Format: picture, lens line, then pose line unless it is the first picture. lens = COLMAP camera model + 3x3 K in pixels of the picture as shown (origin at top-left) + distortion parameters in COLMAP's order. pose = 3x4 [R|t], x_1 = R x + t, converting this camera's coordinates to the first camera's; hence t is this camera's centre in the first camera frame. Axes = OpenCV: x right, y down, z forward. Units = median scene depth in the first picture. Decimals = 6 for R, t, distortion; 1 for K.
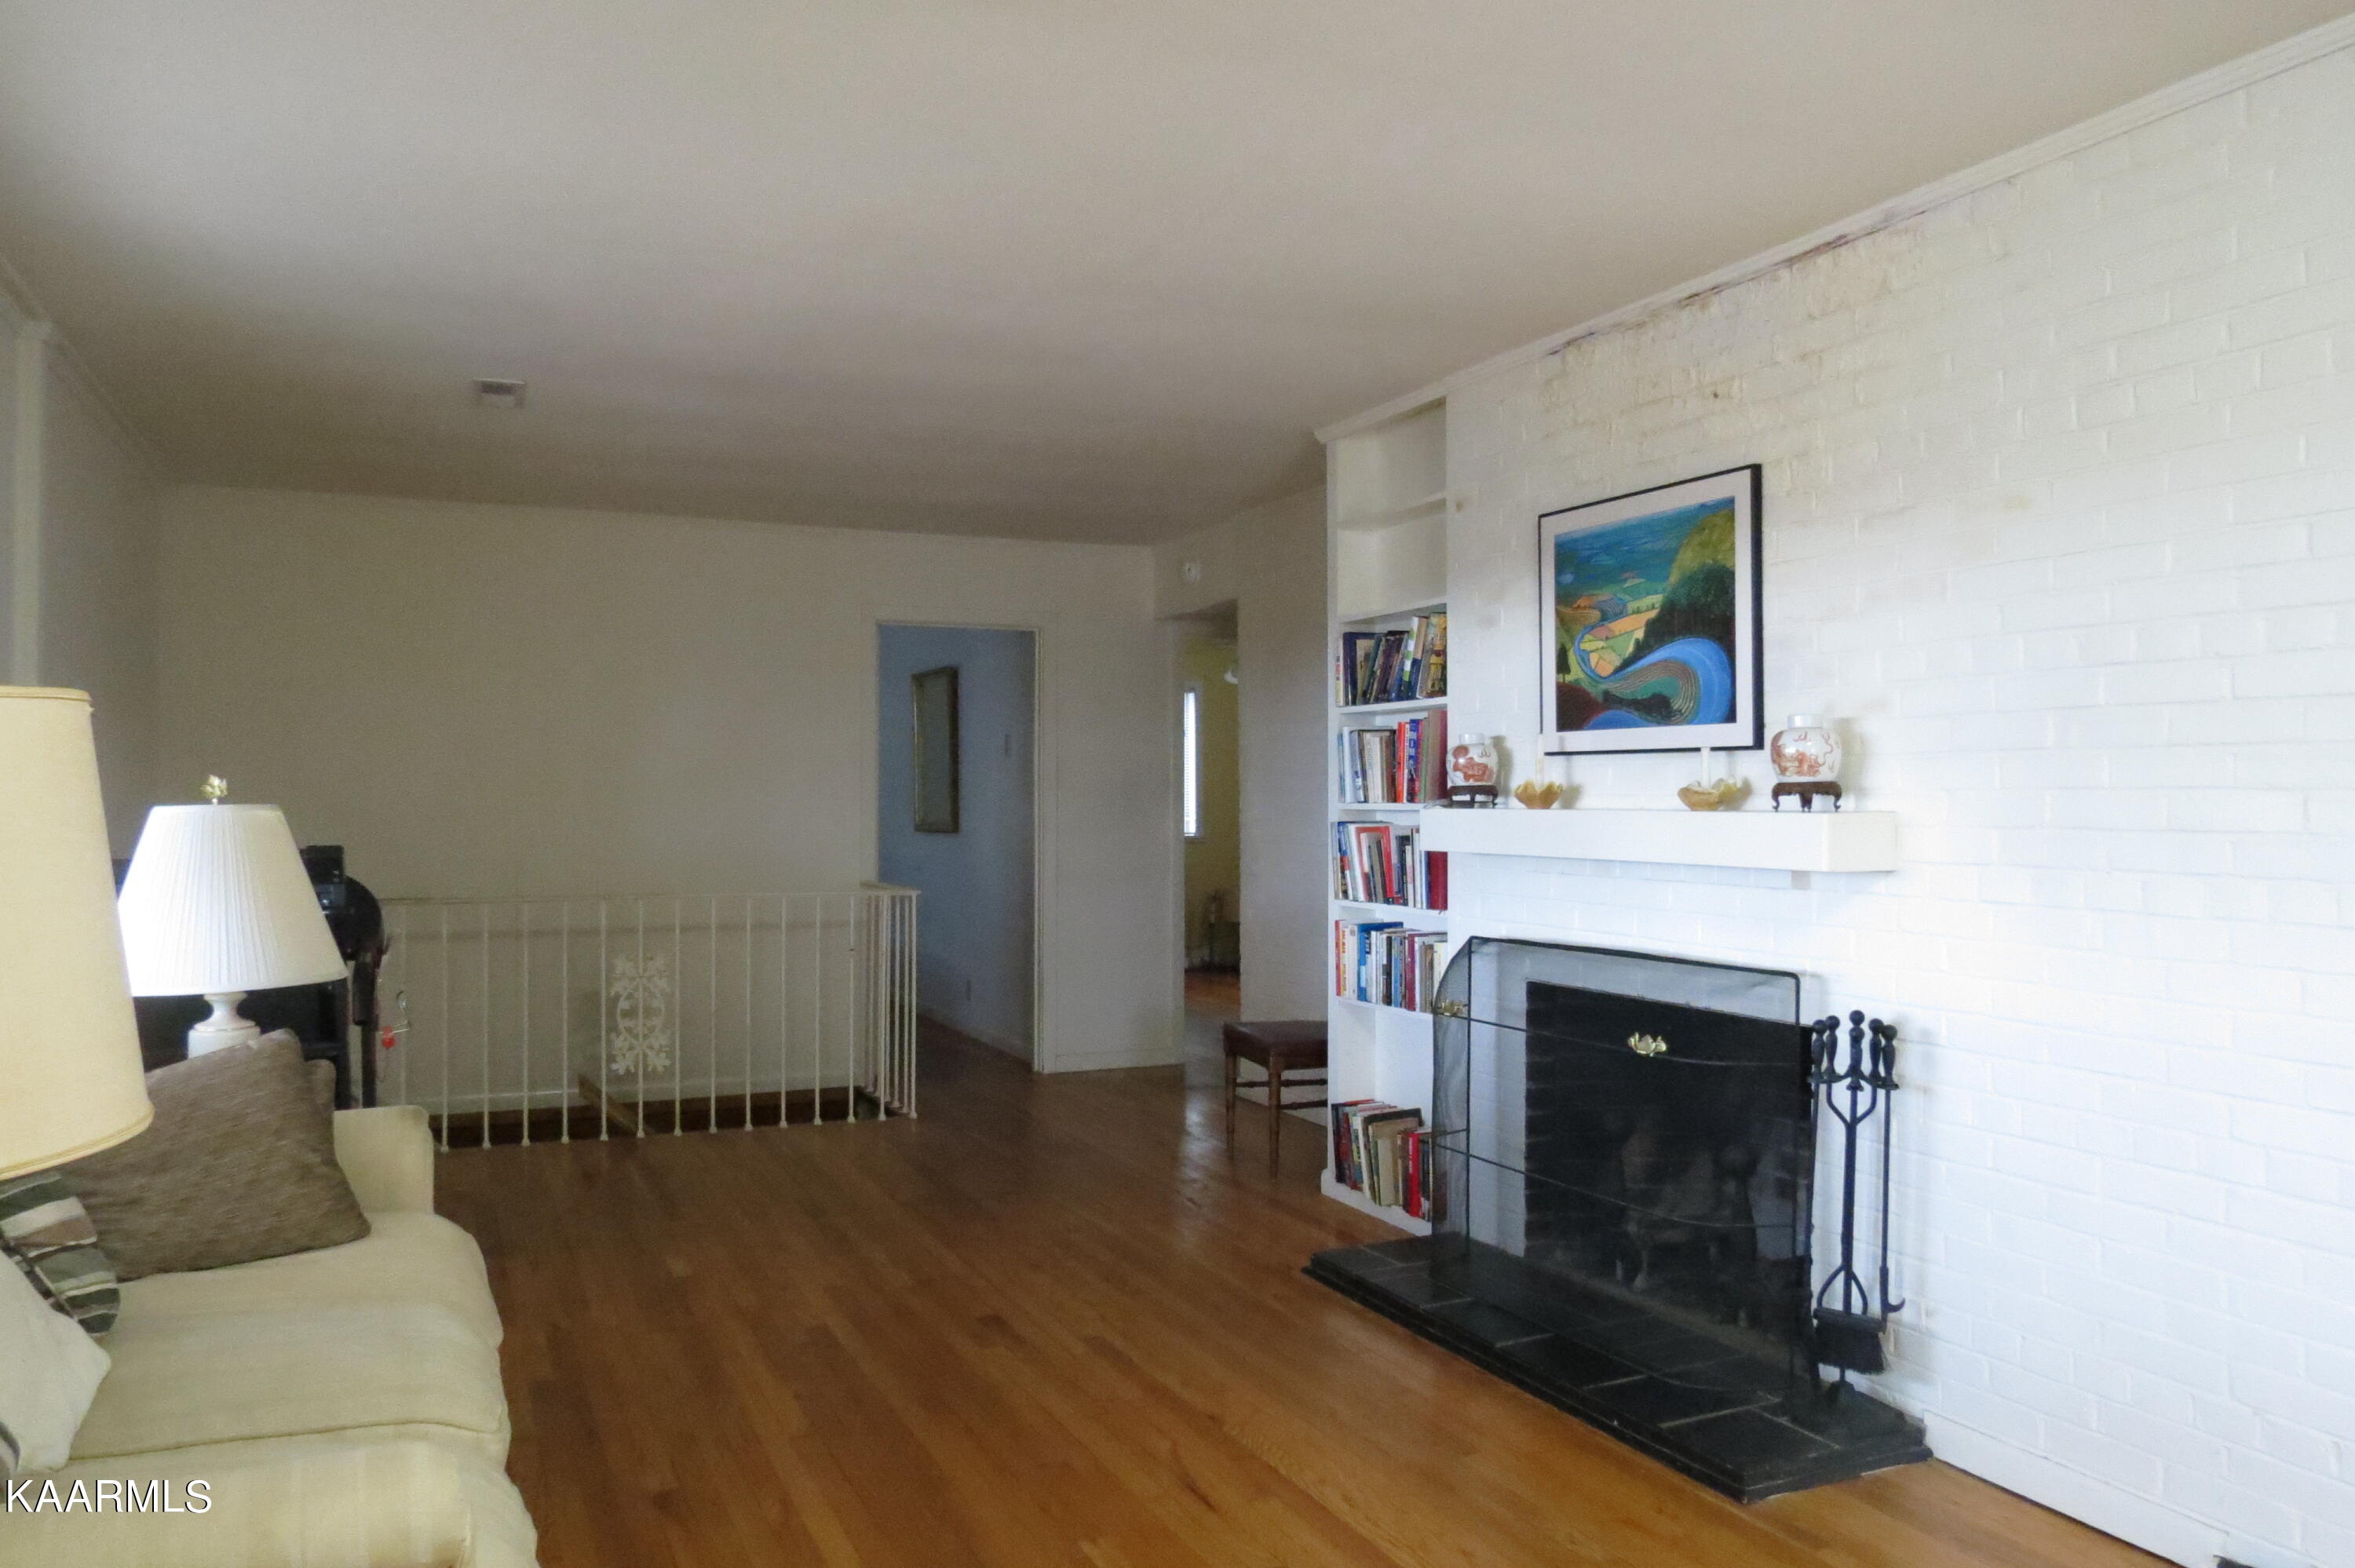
lens RADIAL K [[1674.7, 0, 1177.1], [0, 1674.7, 790.3], [0, 0, 1]] dist [-0.029647, -0.000840]
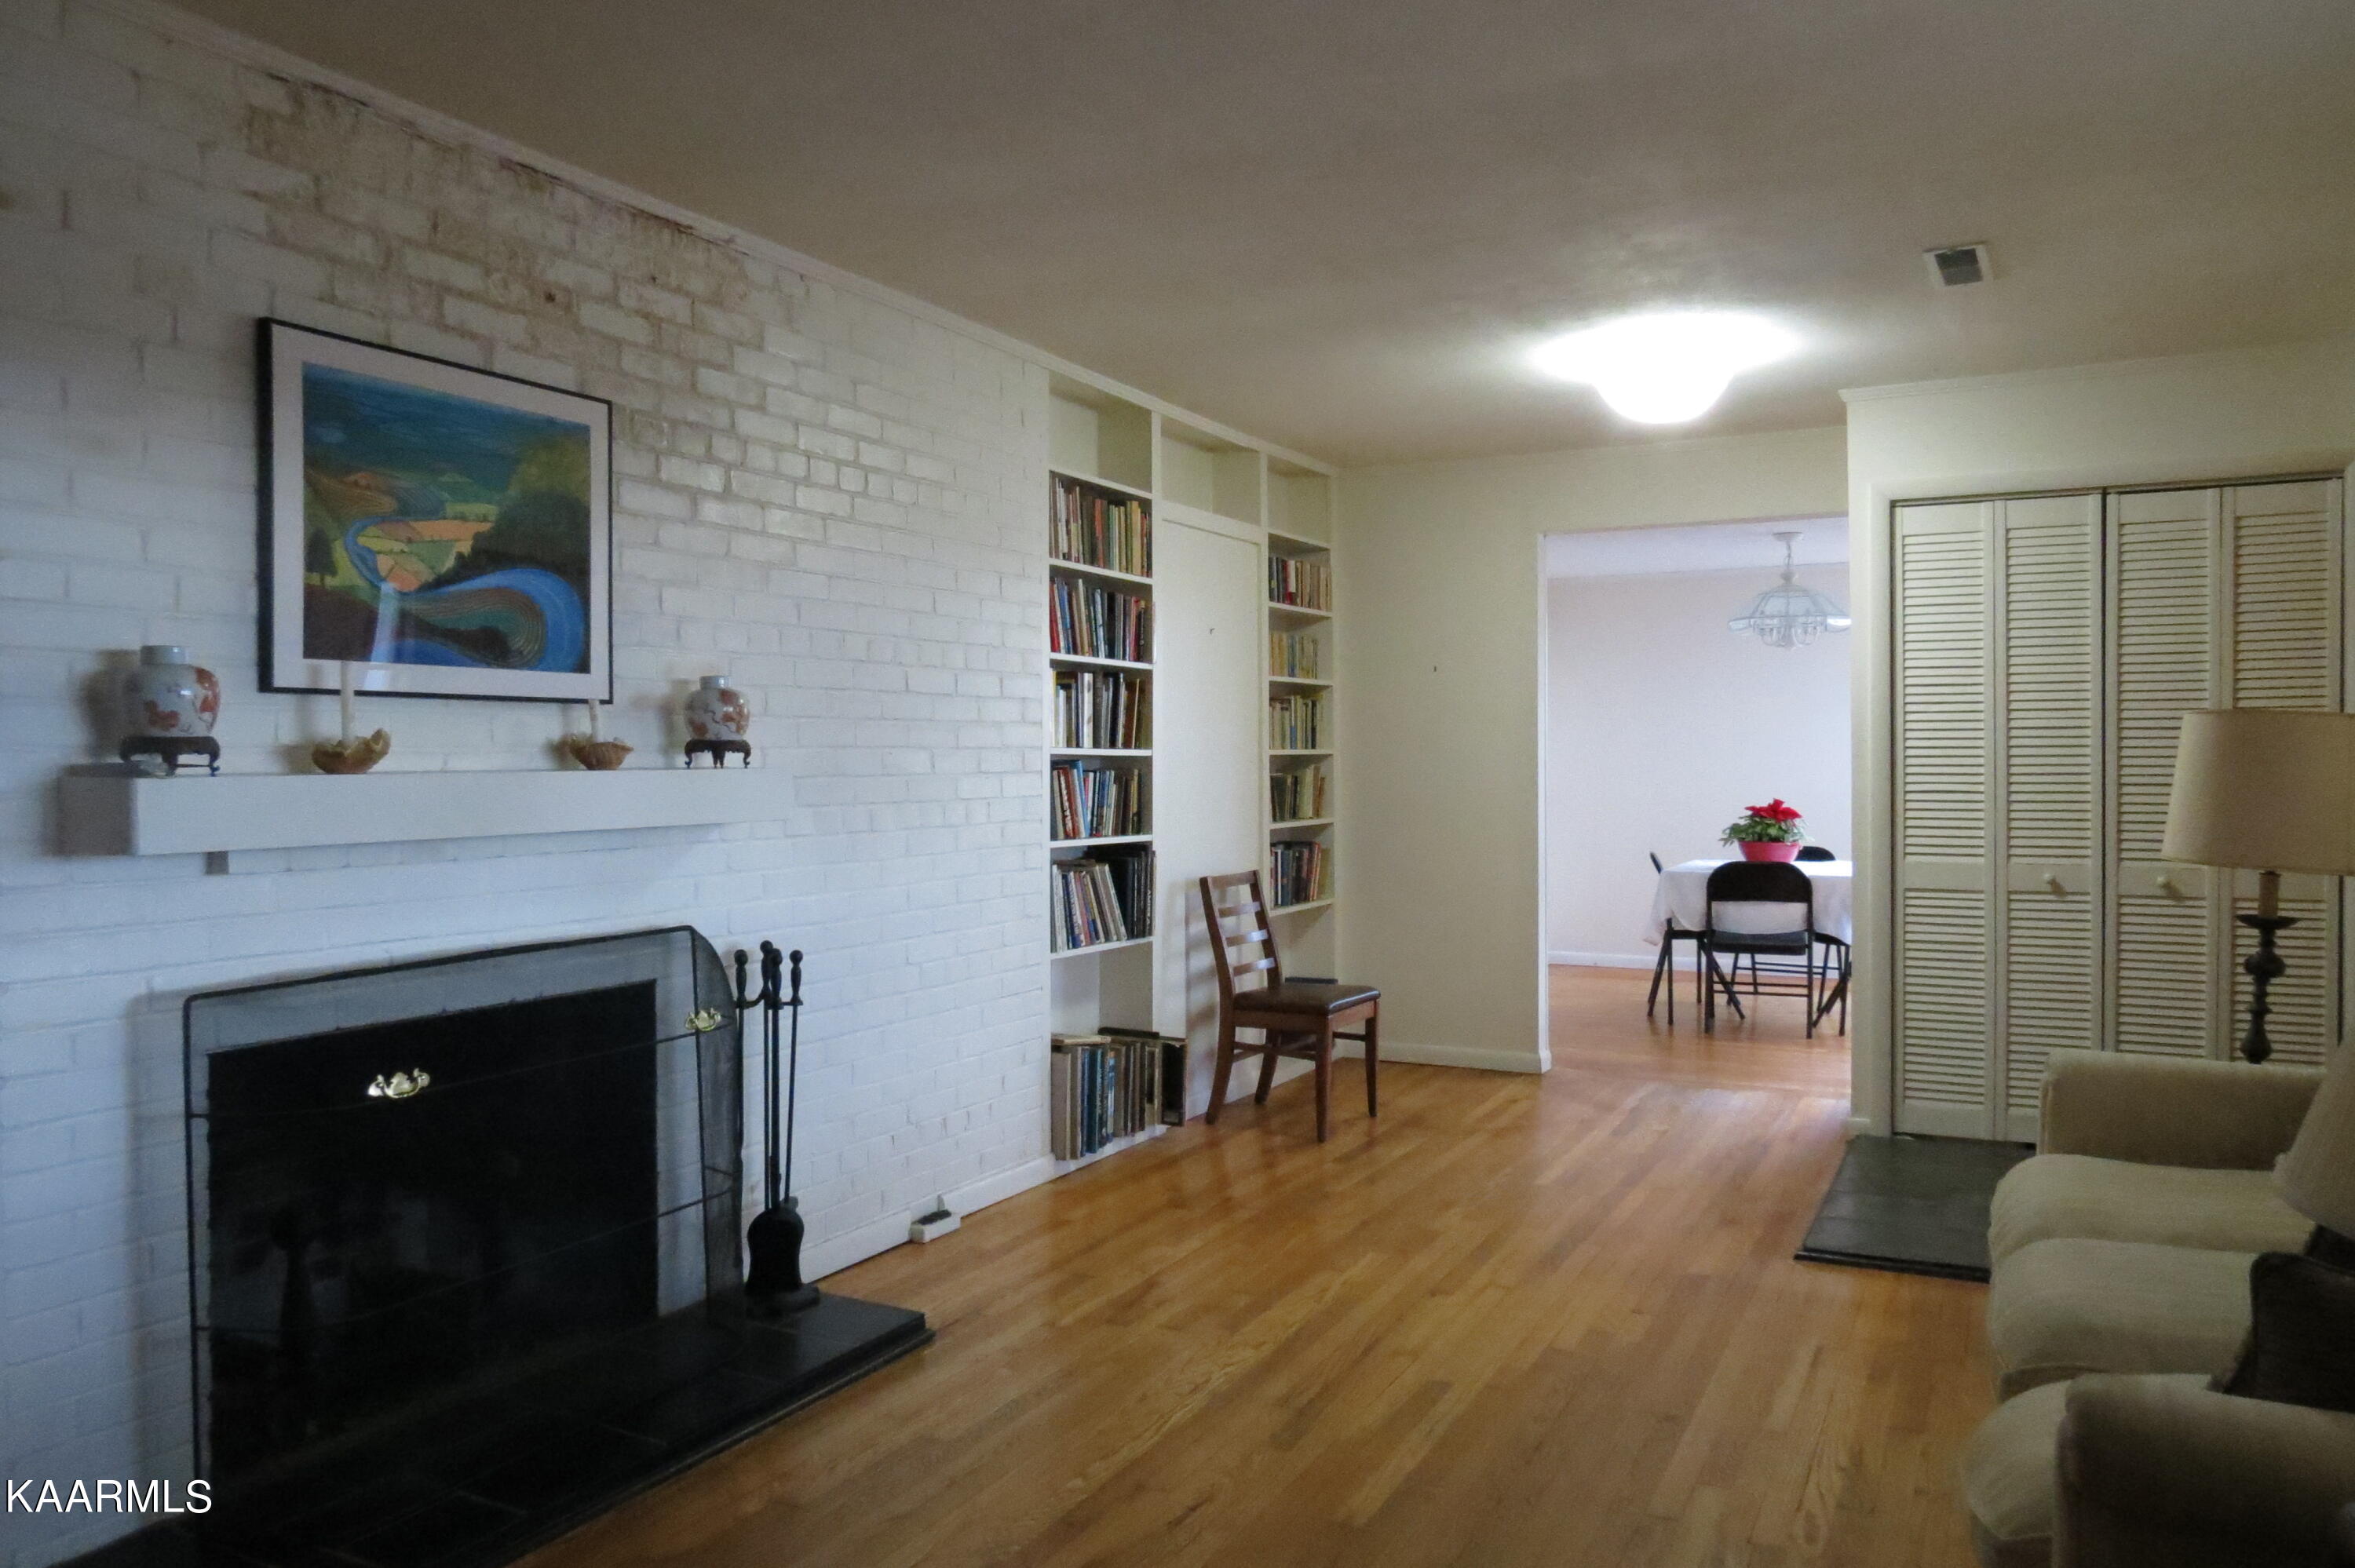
lens RADIAL K [[1674.7, 0, 1178.1], [0, 1674.7, 774.0], [0, 0, 1]] dist [-0.029647, -0.000840]
pose [[-0.613931, -0.005015, 0.789343, -0.550981], [0.003244, 0.999955, 0.008876, 0.007290], [-0.789353, 0.008010, -0.613888, 1.222139]]
